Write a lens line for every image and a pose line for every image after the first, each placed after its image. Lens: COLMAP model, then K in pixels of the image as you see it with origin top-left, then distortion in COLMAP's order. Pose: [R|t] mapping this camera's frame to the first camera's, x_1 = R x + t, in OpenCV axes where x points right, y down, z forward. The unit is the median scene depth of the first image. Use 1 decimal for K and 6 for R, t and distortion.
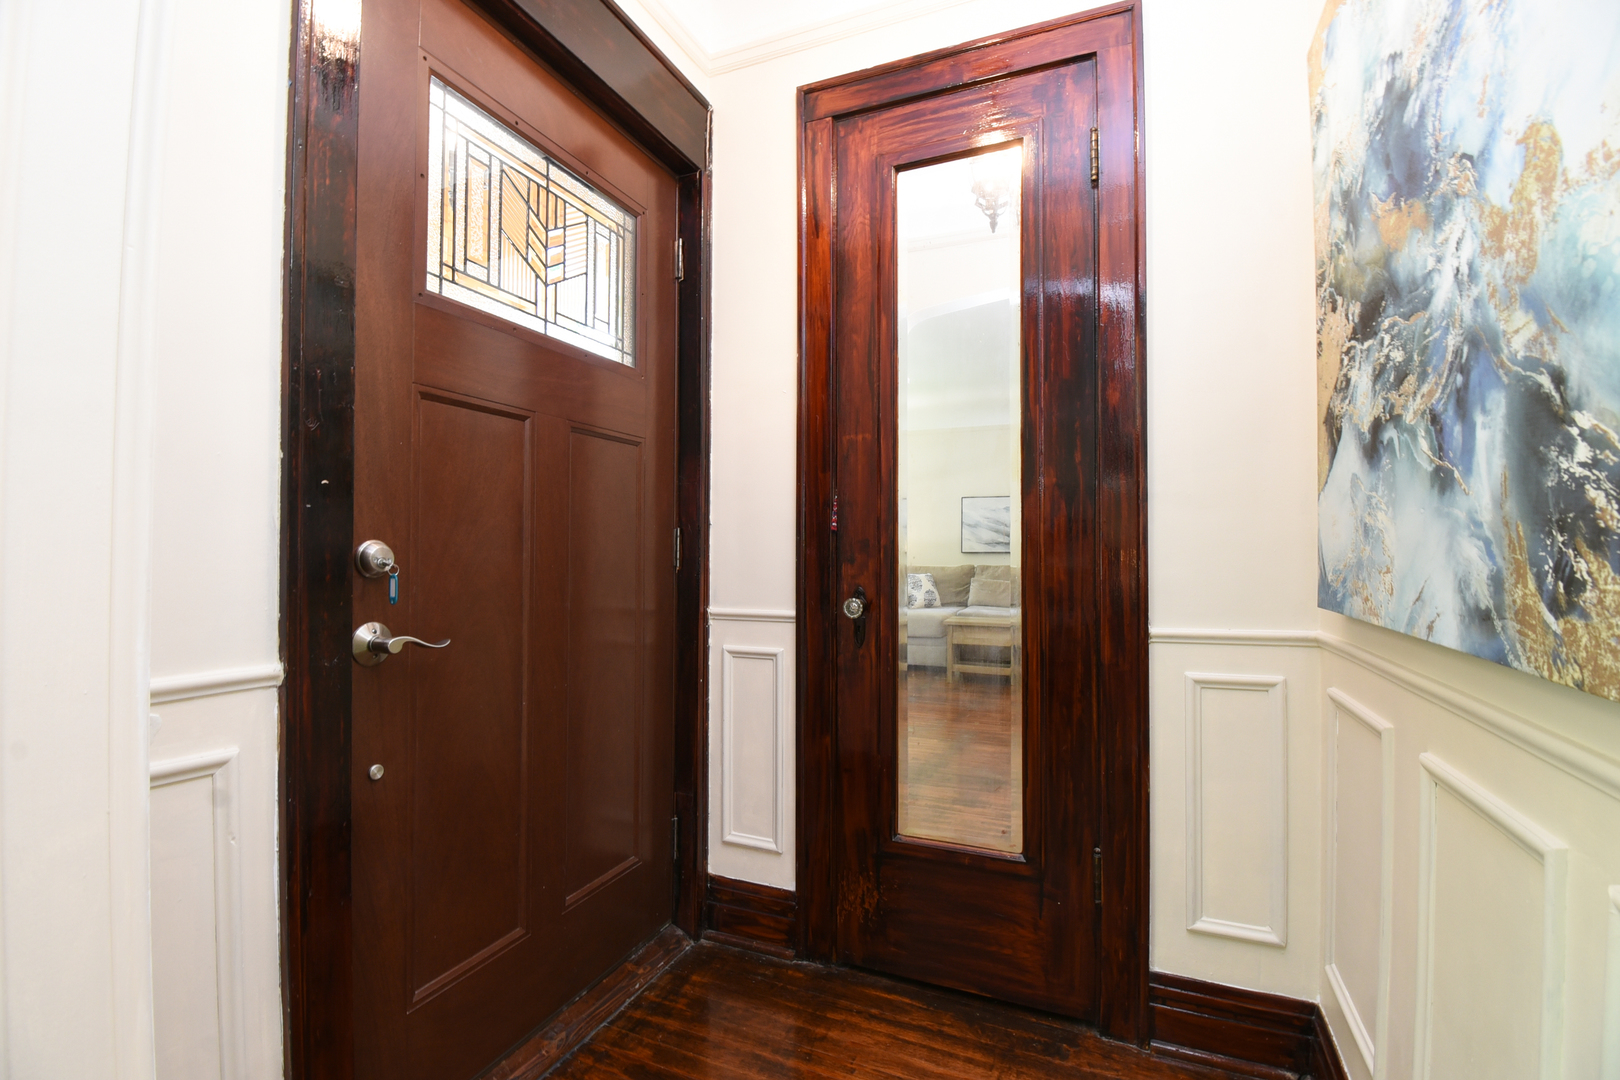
lens RADIAL K [[711.2, 0, 810.4], [0, 711.2, 543.3], [0, 0, 1]] dist [-0.014186, -0.009400]
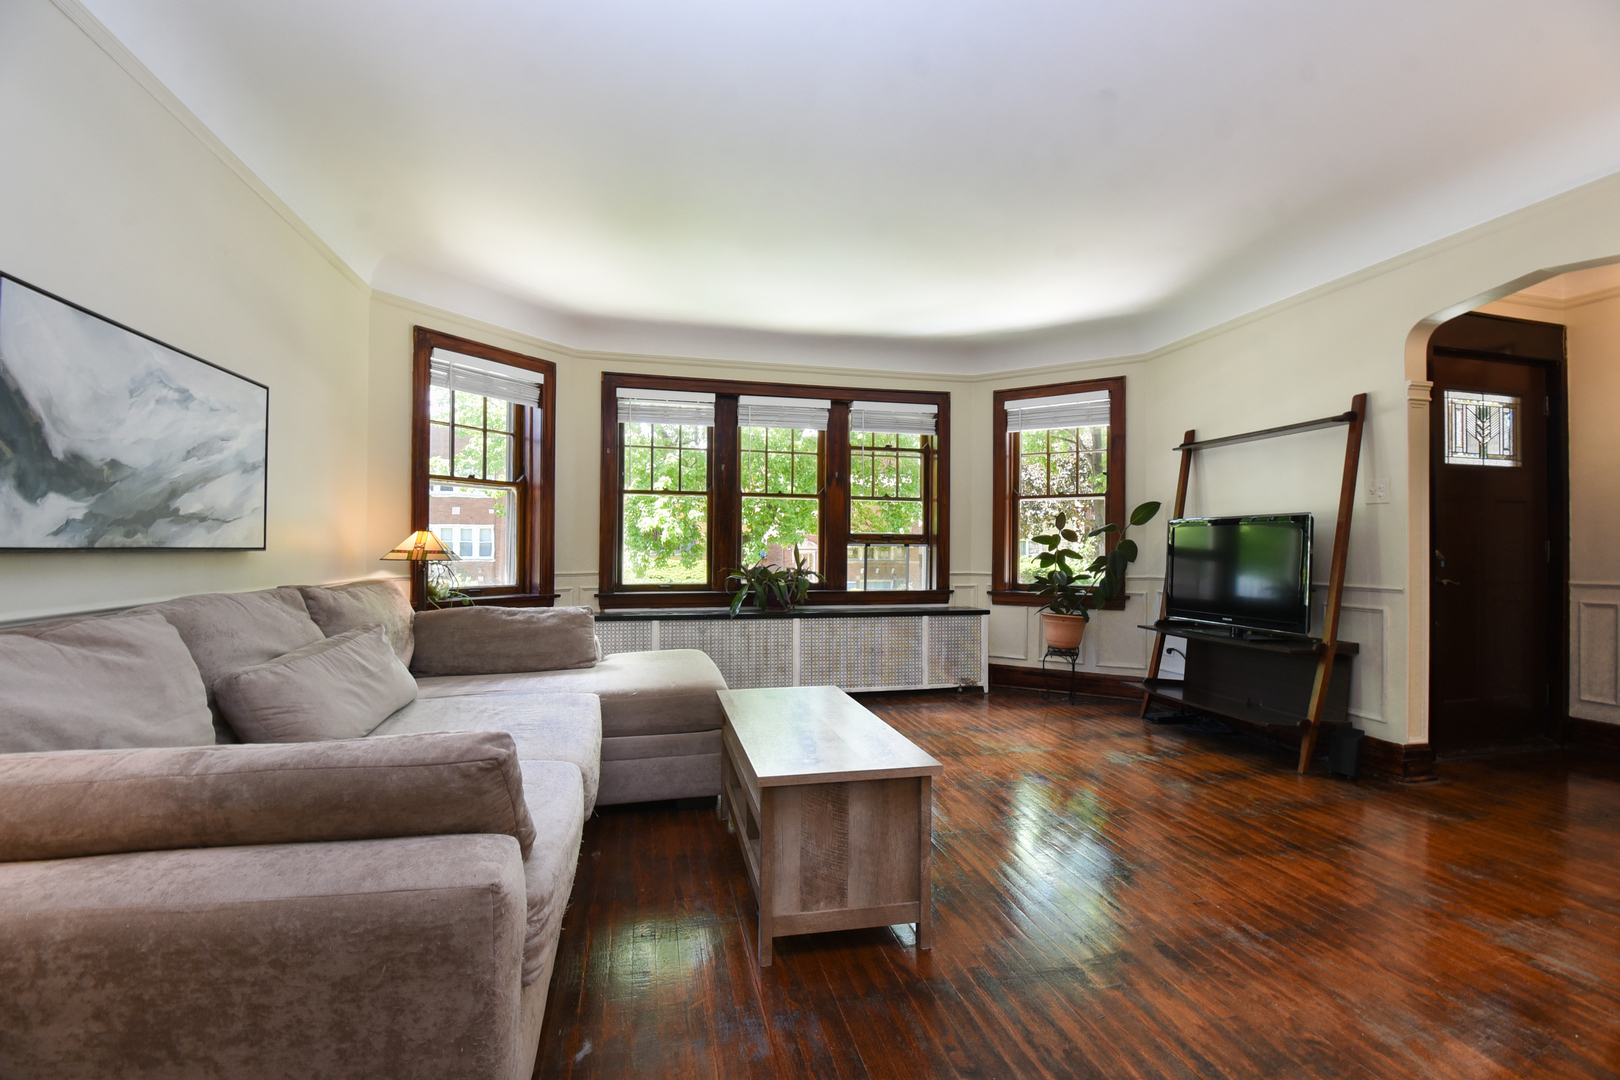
lens RADIAL K [[711.2, 0, 808.6], [0, 711.2, 539.2], [0, 0, 1]] dist [-0.014186, -0.009400]
pose [[0.596895, -0.009908, -0.802258, 0.130729], [0.008514, 0.999946, -0.006014, -0.031533], [0.802274, -0.003241, 0.596947, -1.833809]]
